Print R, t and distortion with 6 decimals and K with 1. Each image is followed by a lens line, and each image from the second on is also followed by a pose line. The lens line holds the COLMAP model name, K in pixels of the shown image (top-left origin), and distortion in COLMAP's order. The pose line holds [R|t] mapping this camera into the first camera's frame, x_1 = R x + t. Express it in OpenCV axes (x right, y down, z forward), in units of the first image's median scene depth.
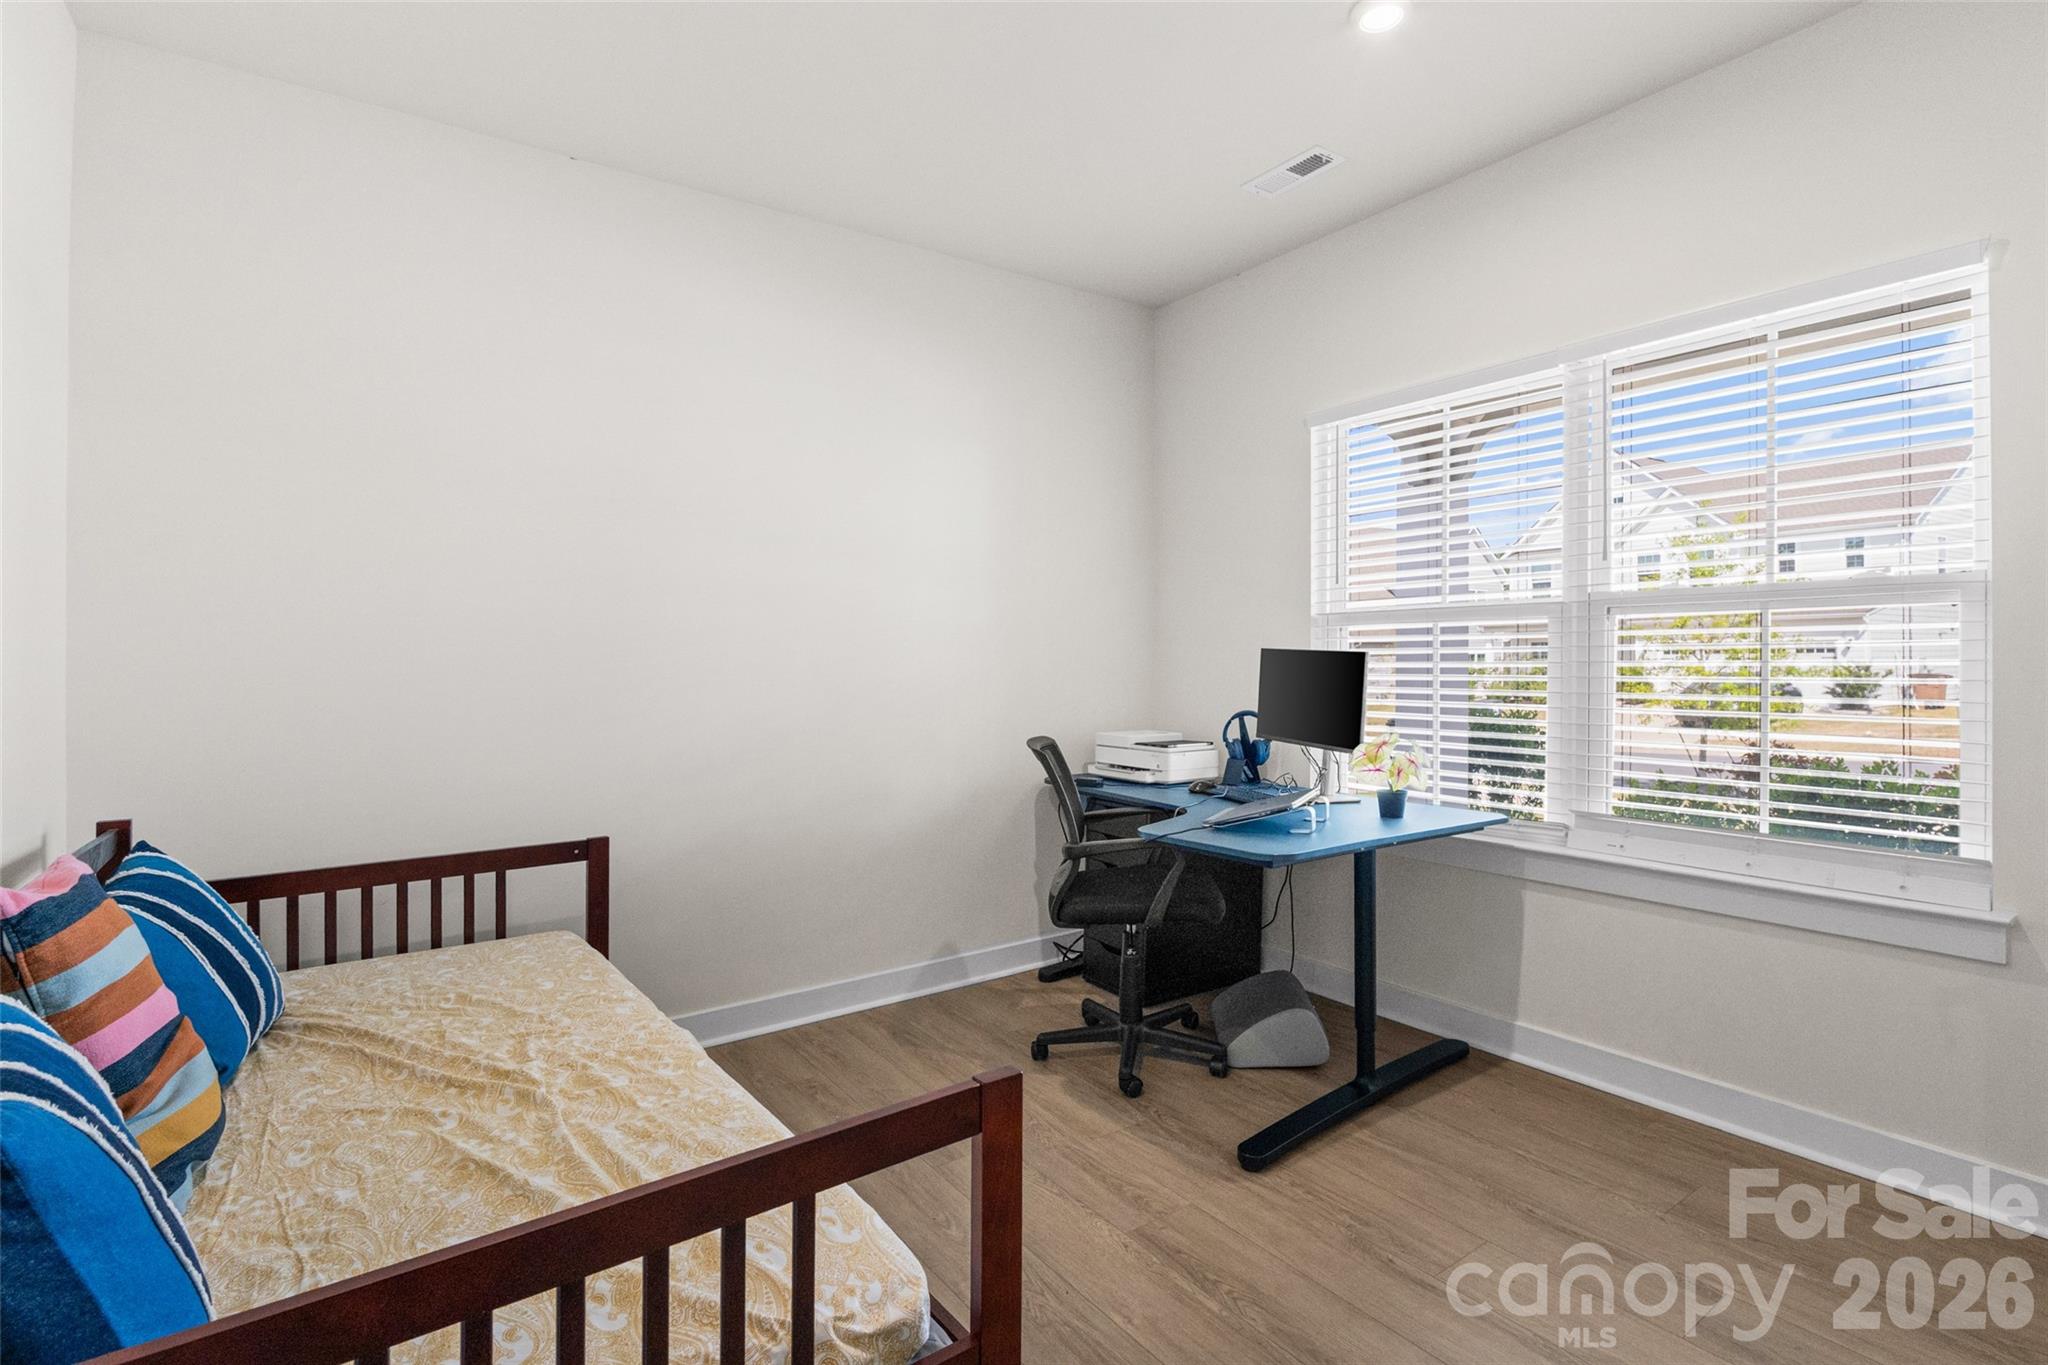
lens RADIAL K [[965.7, 0, 1010.1], [0, 965.7, 640.8], [0, 0, 1]] dist [-0.000524, 0.000190]
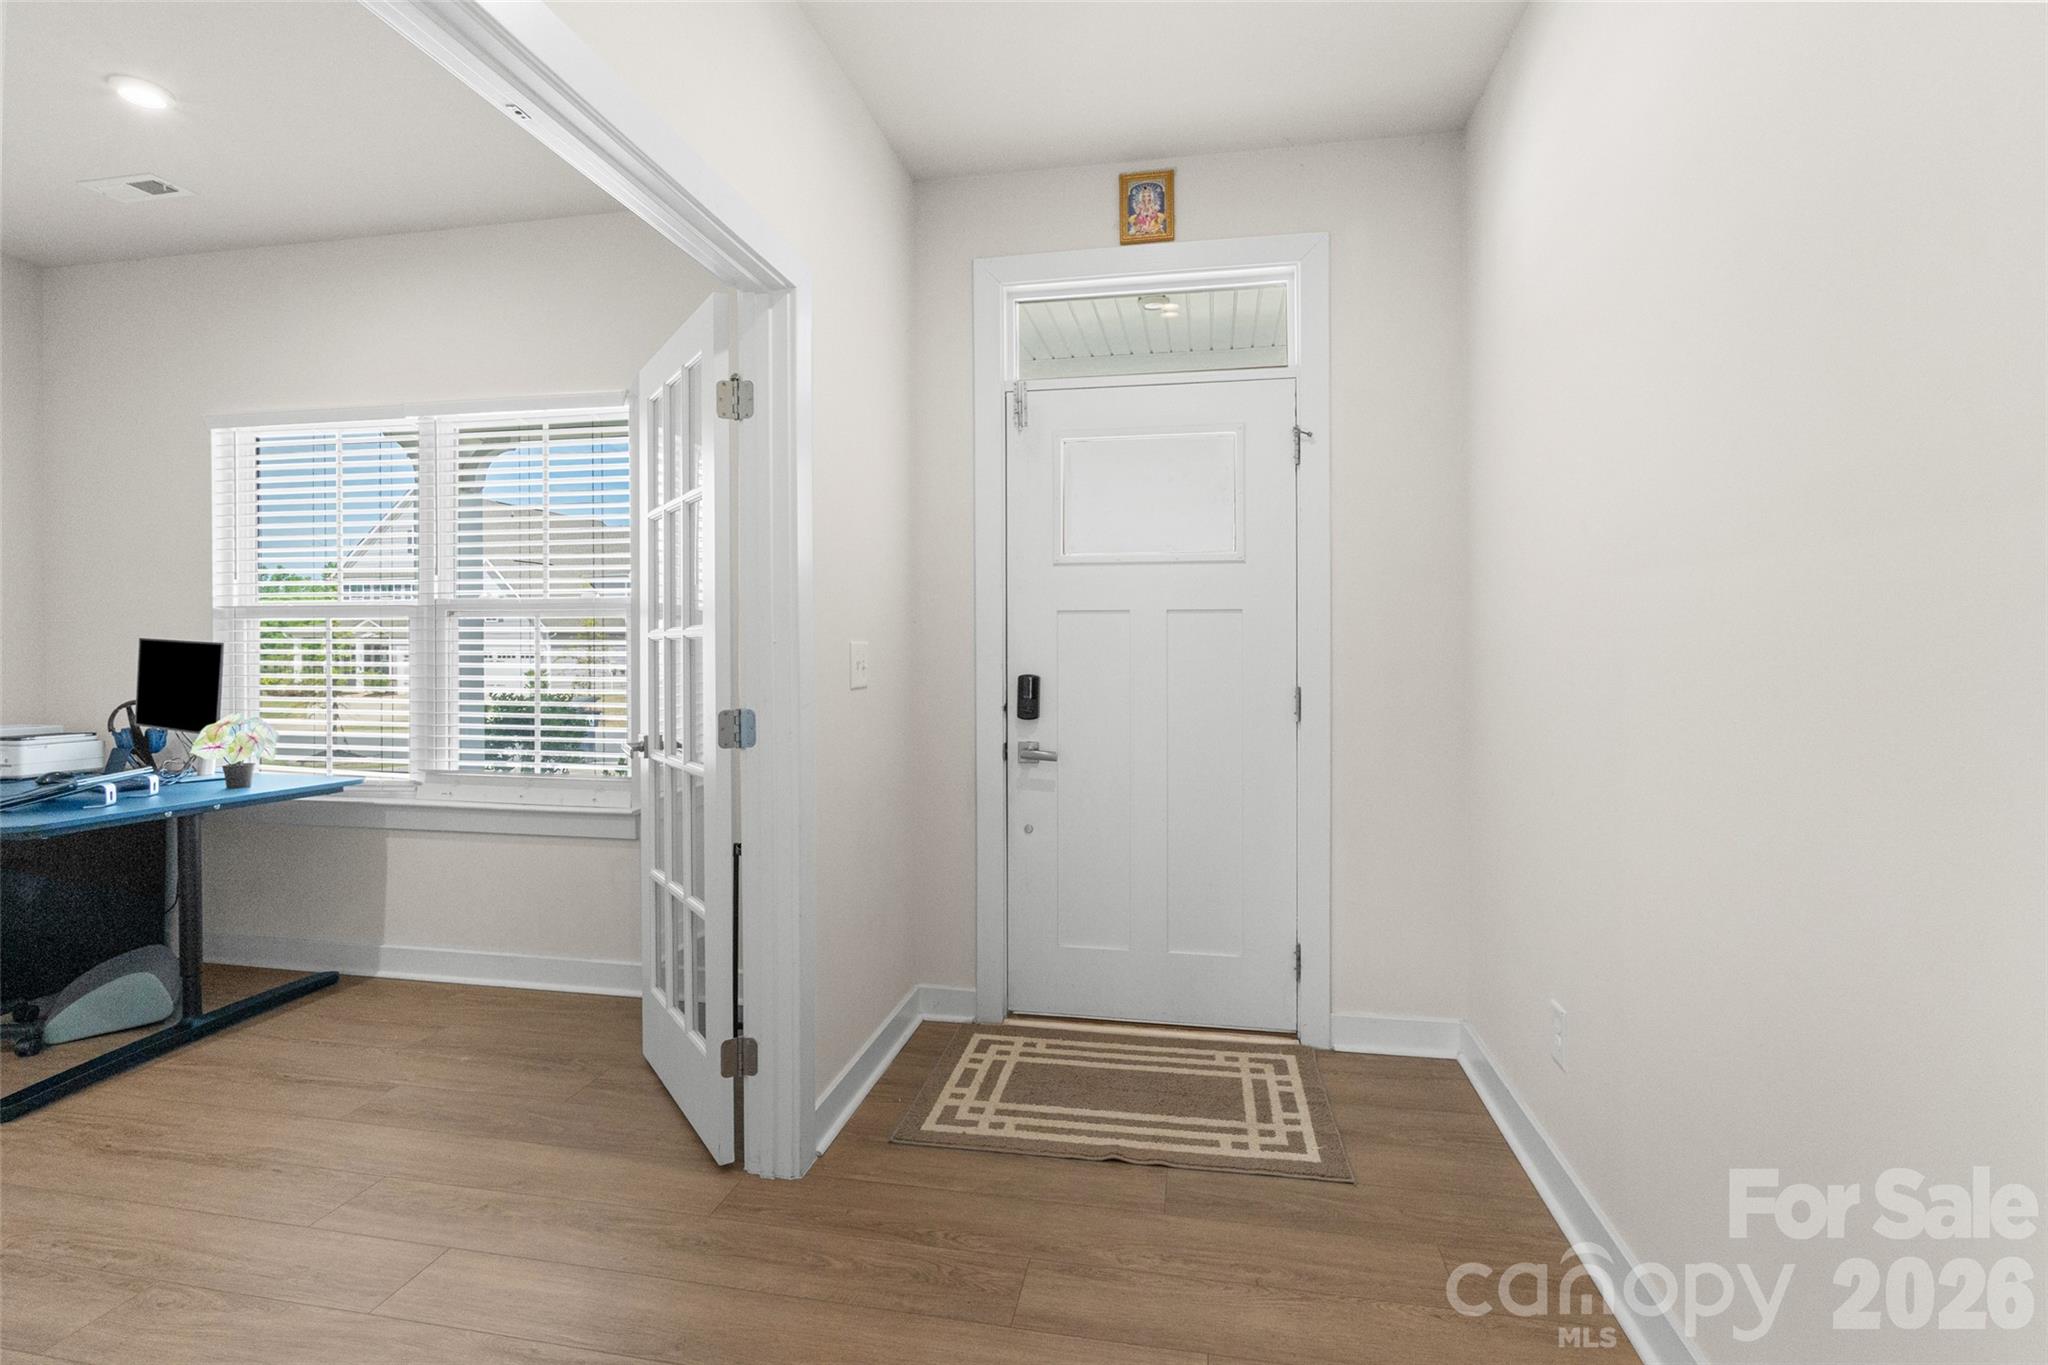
lens RADIAL K [[960.3, 0, 1027.6], [0, 960.3, 659.9], [0, 0, 1]] dist [-0.001996, -0.000864]
pose [[0.718807, 0.003273, 0.695202, 0.270958], [-0.021578, 0.999612, 0.017604, -0.008795], [-0.694874, -0.027655, 0.718599, -0.450534]]
